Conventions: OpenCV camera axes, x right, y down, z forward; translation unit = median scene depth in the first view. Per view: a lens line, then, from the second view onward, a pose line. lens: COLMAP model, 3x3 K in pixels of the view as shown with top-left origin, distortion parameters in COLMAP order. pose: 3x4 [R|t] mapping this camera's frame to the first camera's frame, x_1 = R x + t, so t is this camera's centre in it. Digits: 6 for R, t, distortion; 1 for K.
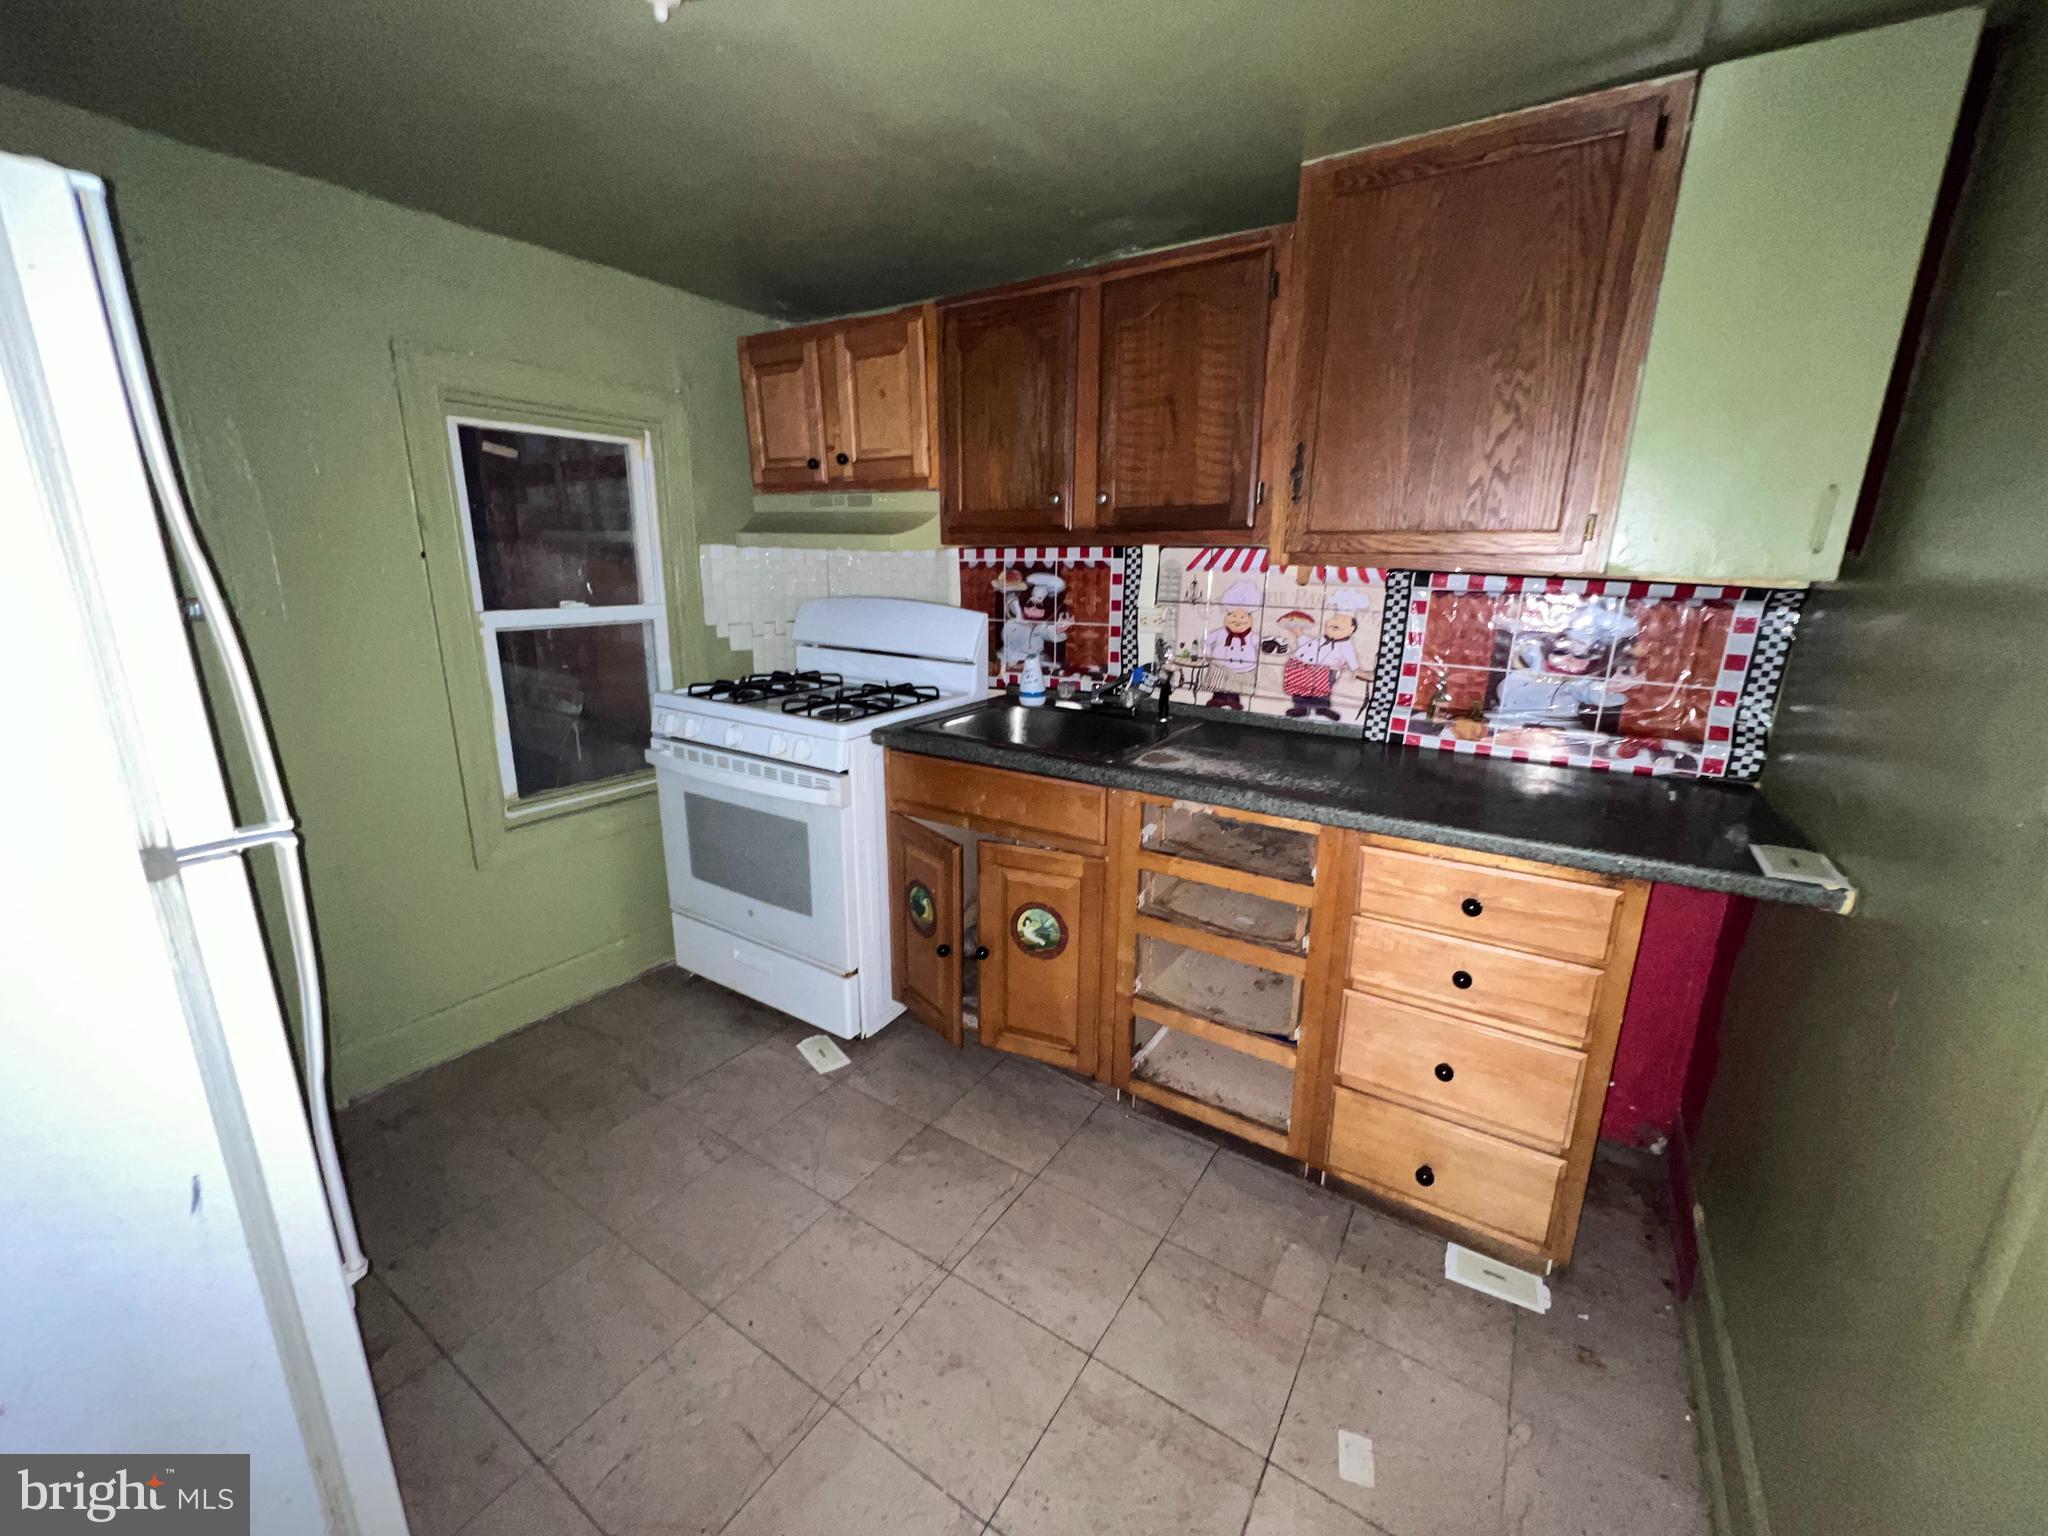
lens RADIAL K [[822.4, 0, 1026.1], [0, 822.4, 768.0], [0, 0, 1]] dist [-0.002721, 0.000644]
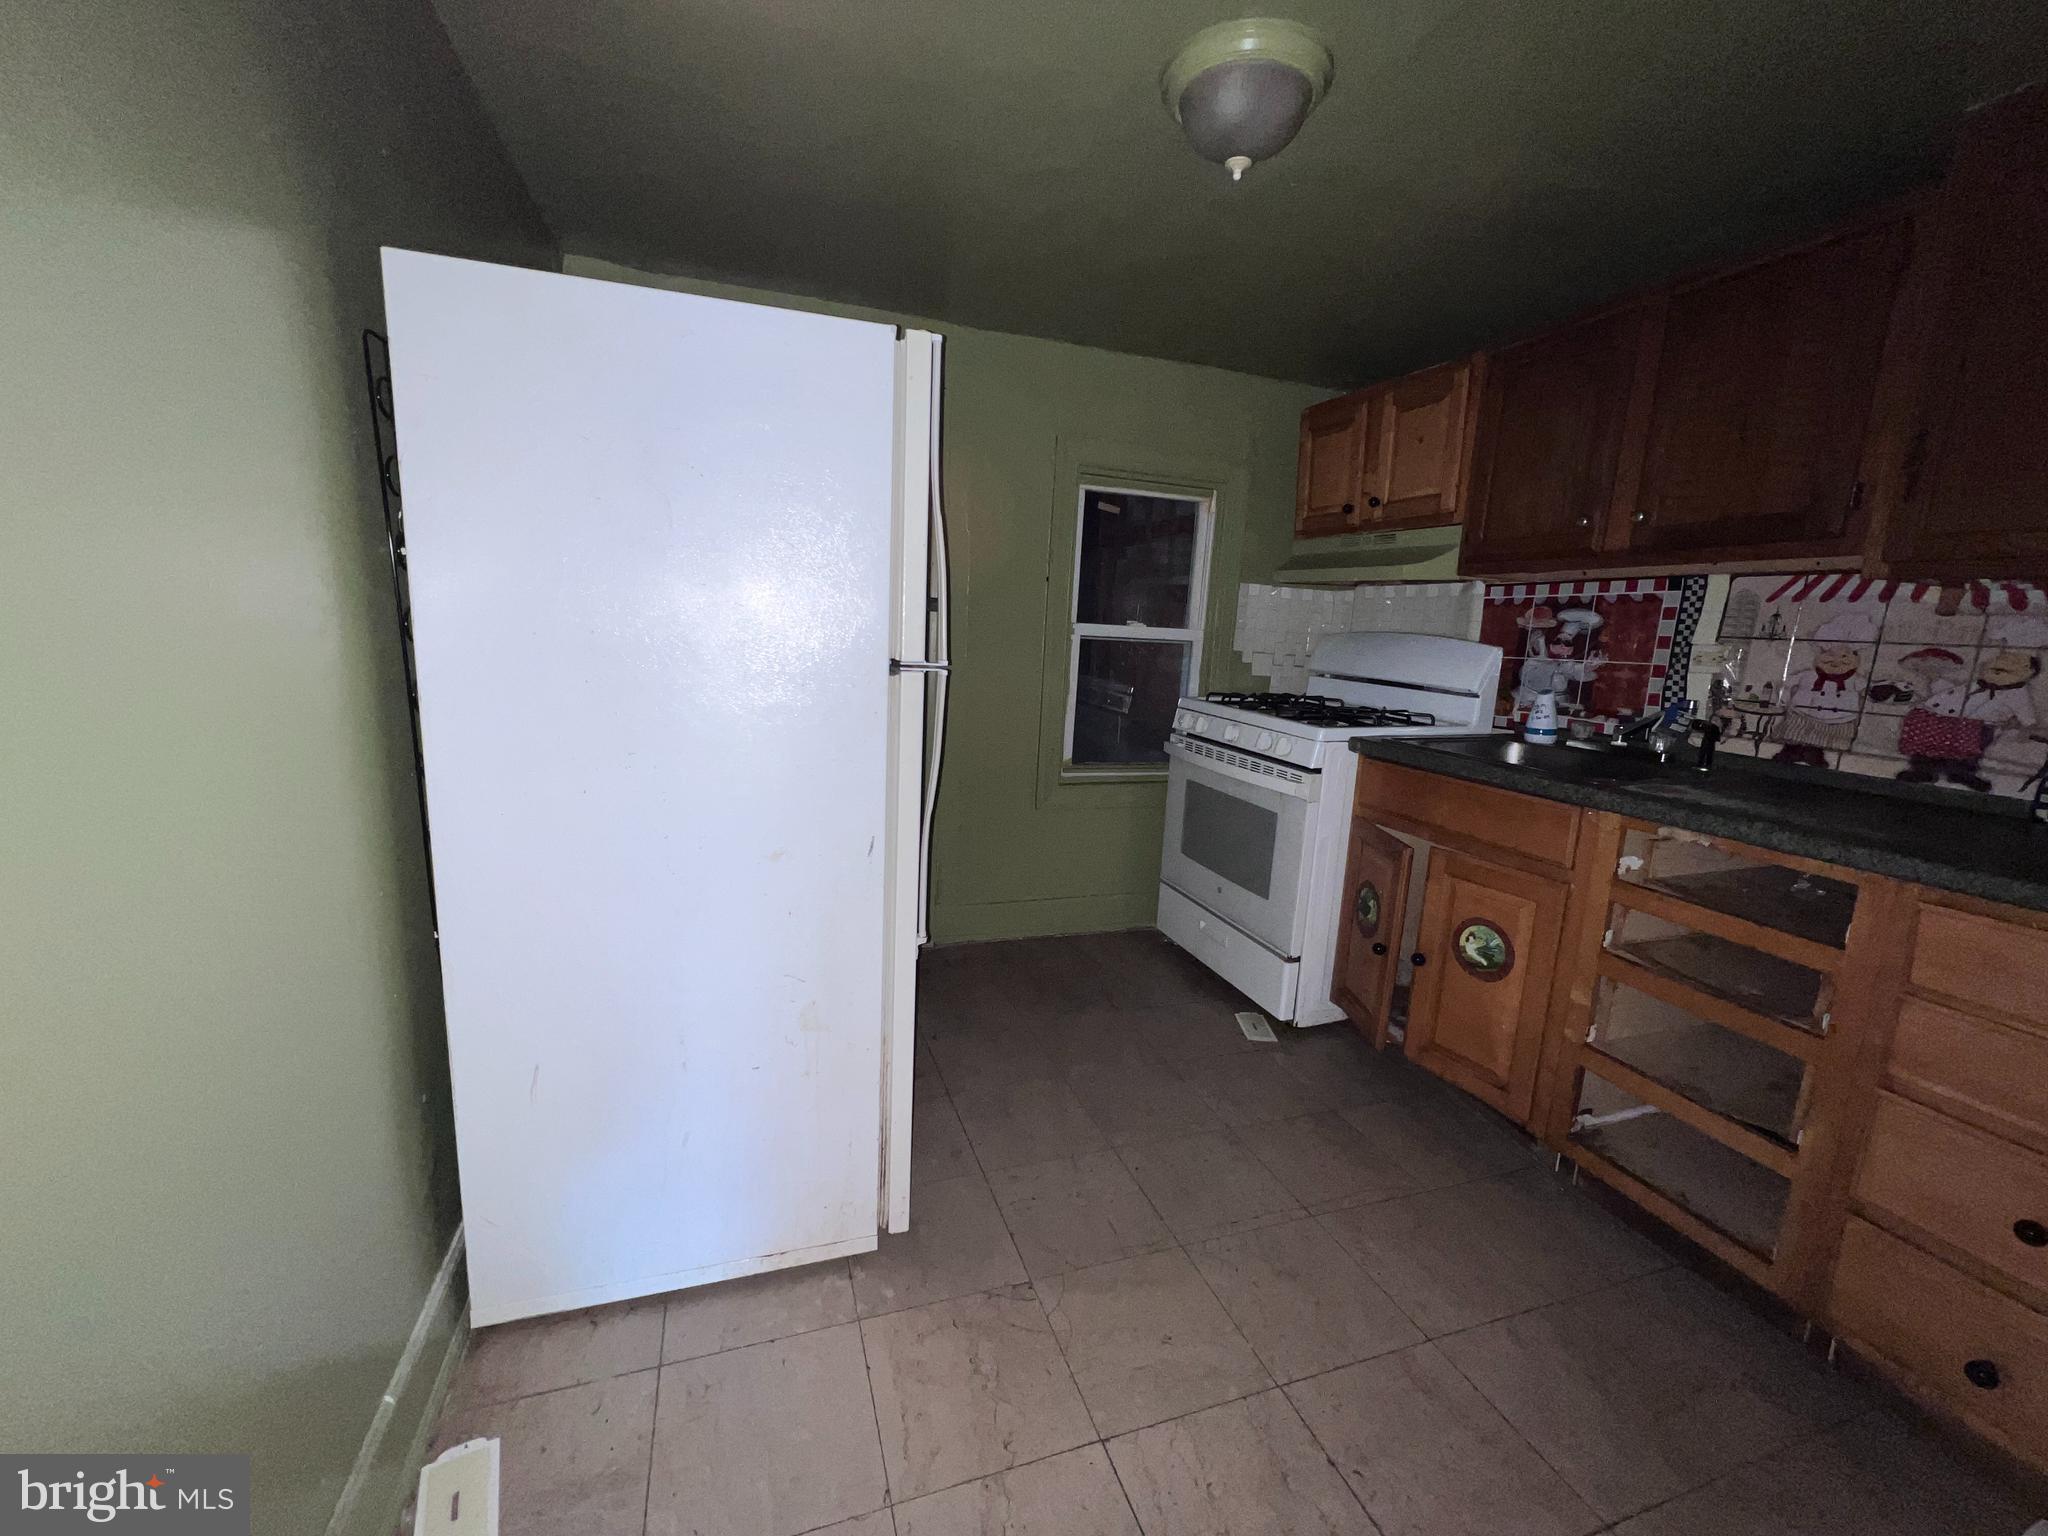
lens RADIAL K [[822.4, 0, 1019.8], [0, 822.4, 768.6], [0, 0, 1]] dist [-0.002721, 0.000644]
pose [[0.785238, 0.135524, -0.604181, 0.124637], [-0.195225, 0.980174, -0.033866, 0.110398], [0.587612, 0.144544, 0.796127, -0.110760]]
